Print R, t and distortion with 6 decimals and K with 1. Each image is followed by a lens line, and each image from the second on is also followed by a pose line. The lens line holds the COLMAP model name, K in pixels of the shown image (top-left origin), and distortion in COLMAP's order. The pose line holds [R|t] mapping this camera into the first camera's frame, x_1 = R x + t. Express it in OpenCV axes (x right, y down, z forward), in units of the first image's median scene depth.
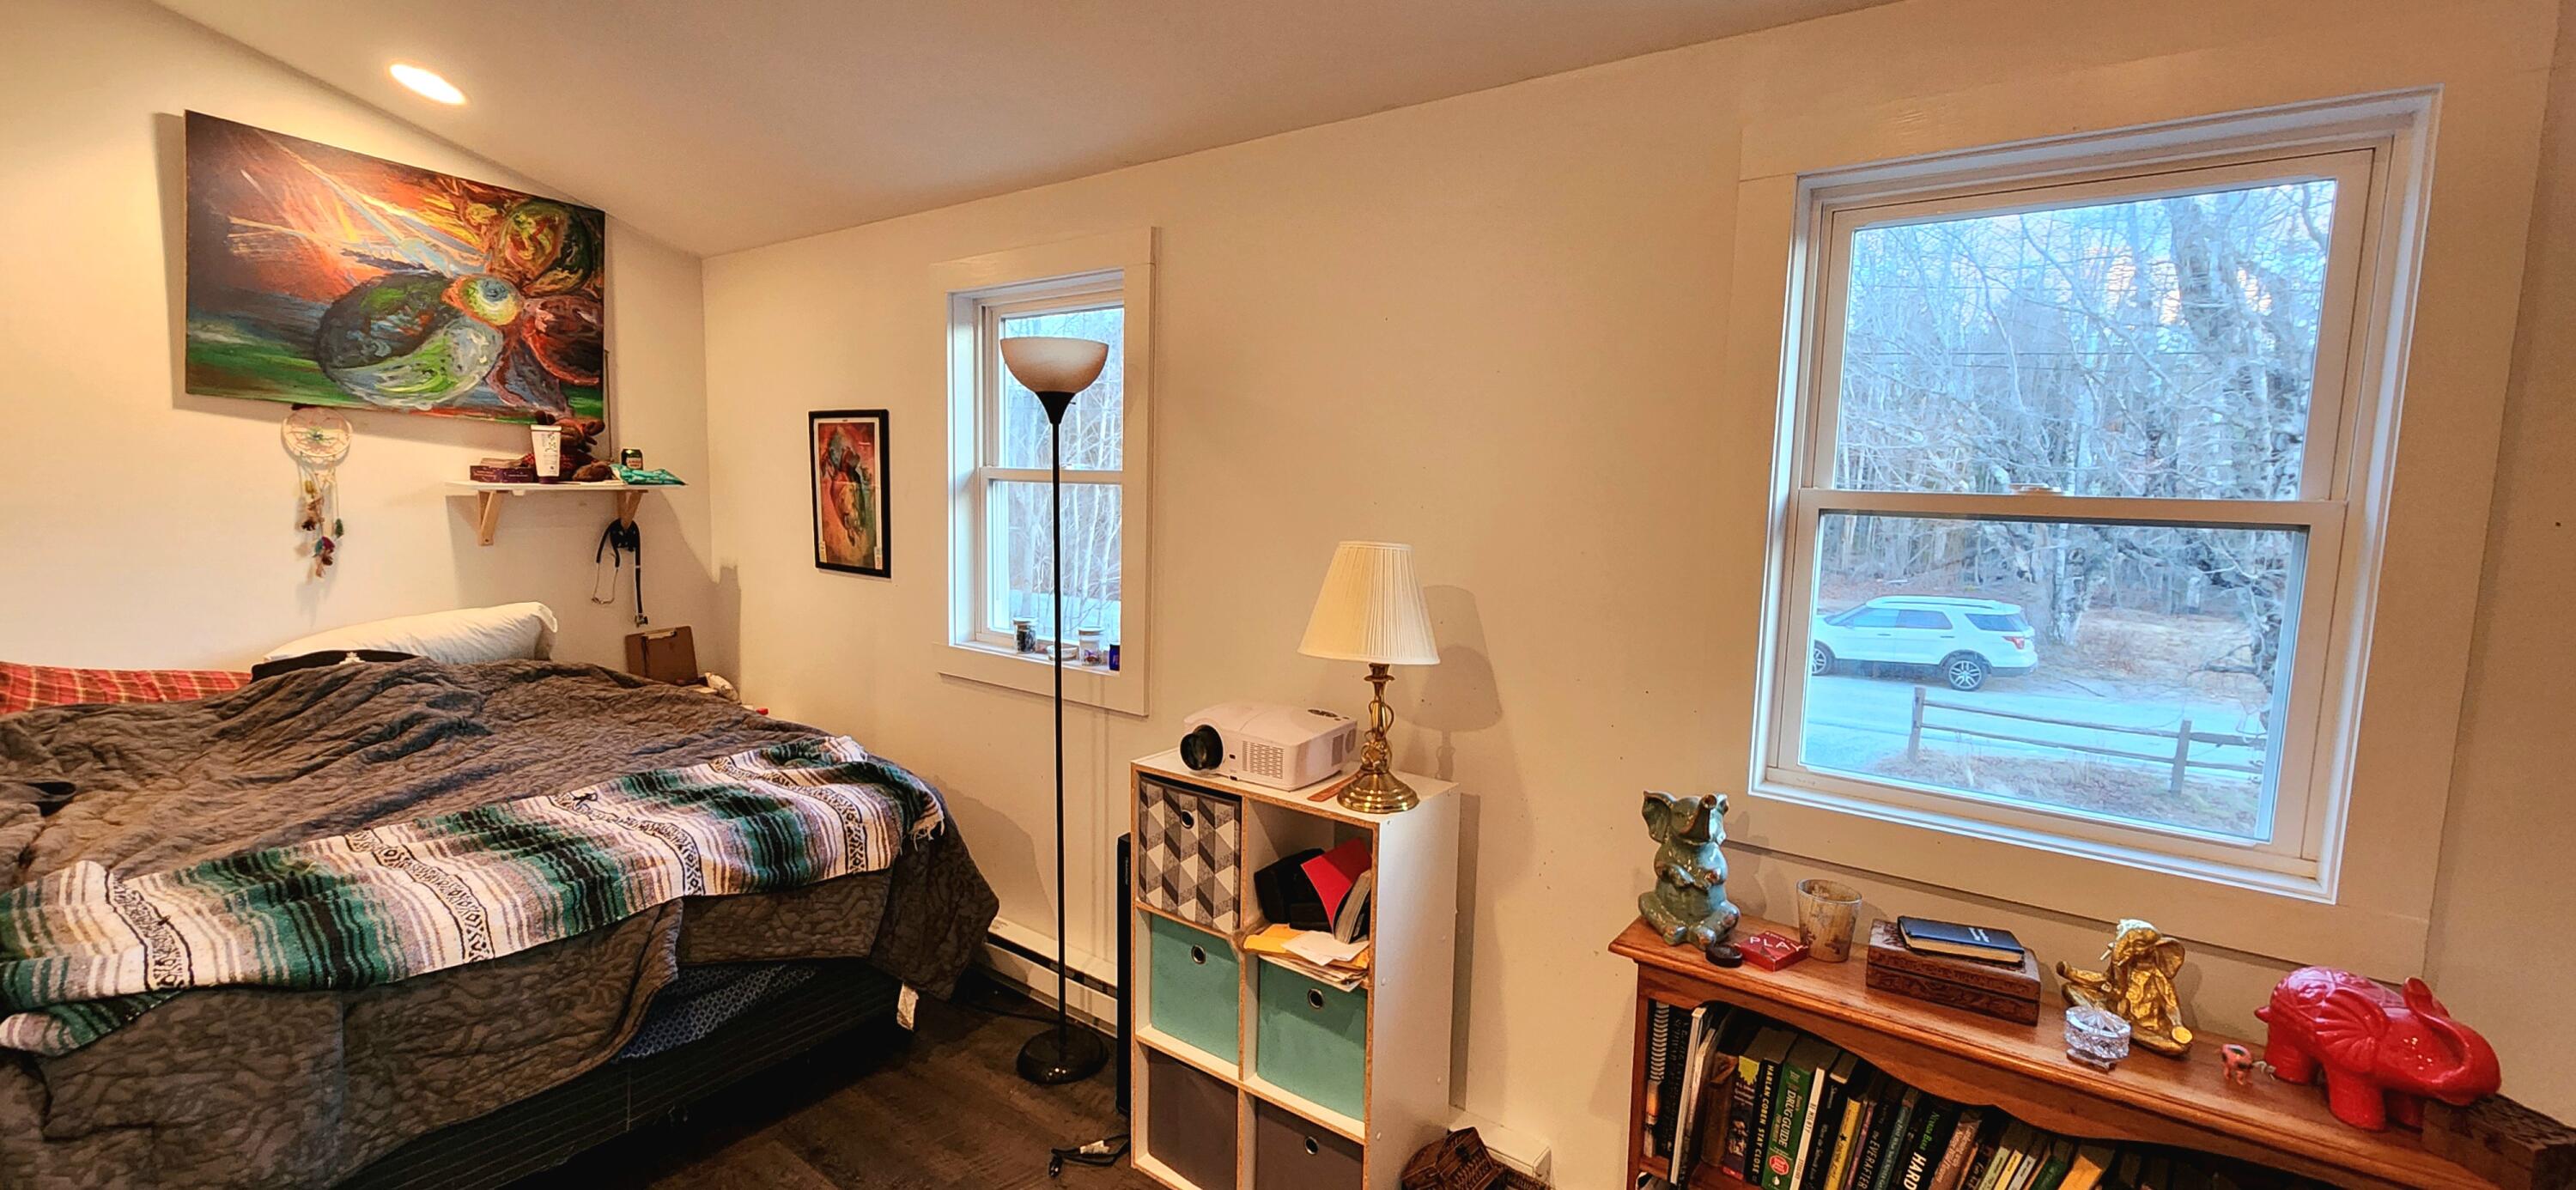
lens RADIAL K [[1046.5, 0, 1297.6], [0, 1046.5, 592.1], [0, 0, 1]] dist [-0.000414, -0.000141]
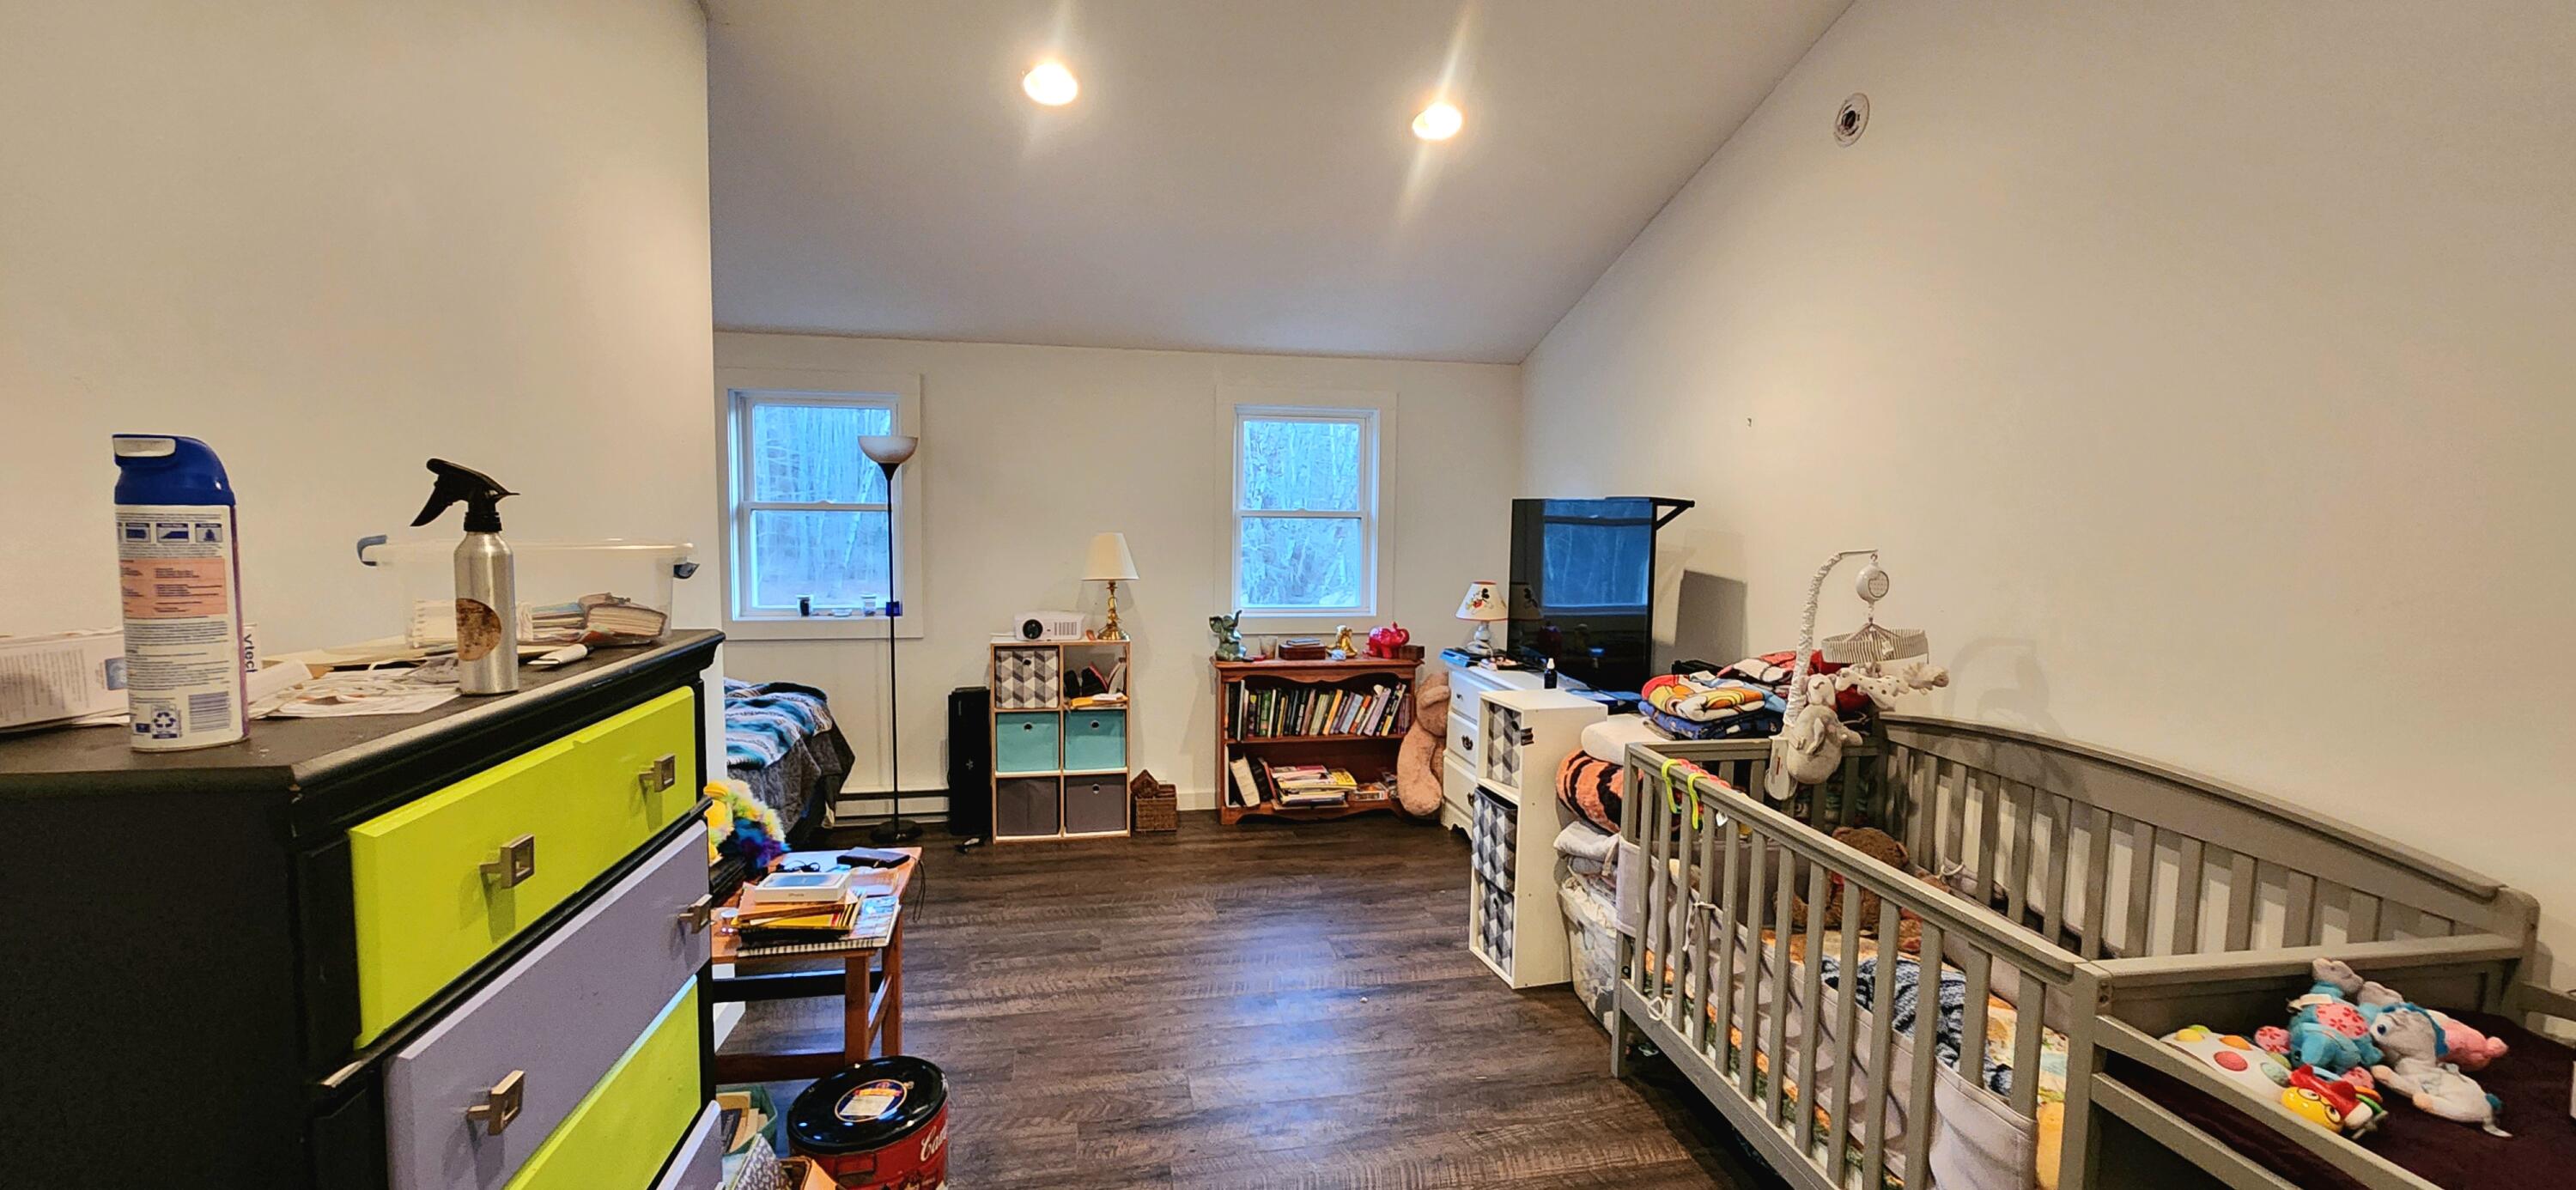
lens RADIAL K [[1046.5, 0, 1297.6], [0, 1046.5, 592.1], [0, 0, 1]] dist [-0.000414, -0.000141]
pose [[0.679976, -0.078989, 0.728967, -1.357732], [0.083536, 0.996053, 0.030008, 0.051007], [-0.728460, 0.040490, 0.683891, -0.966360]]
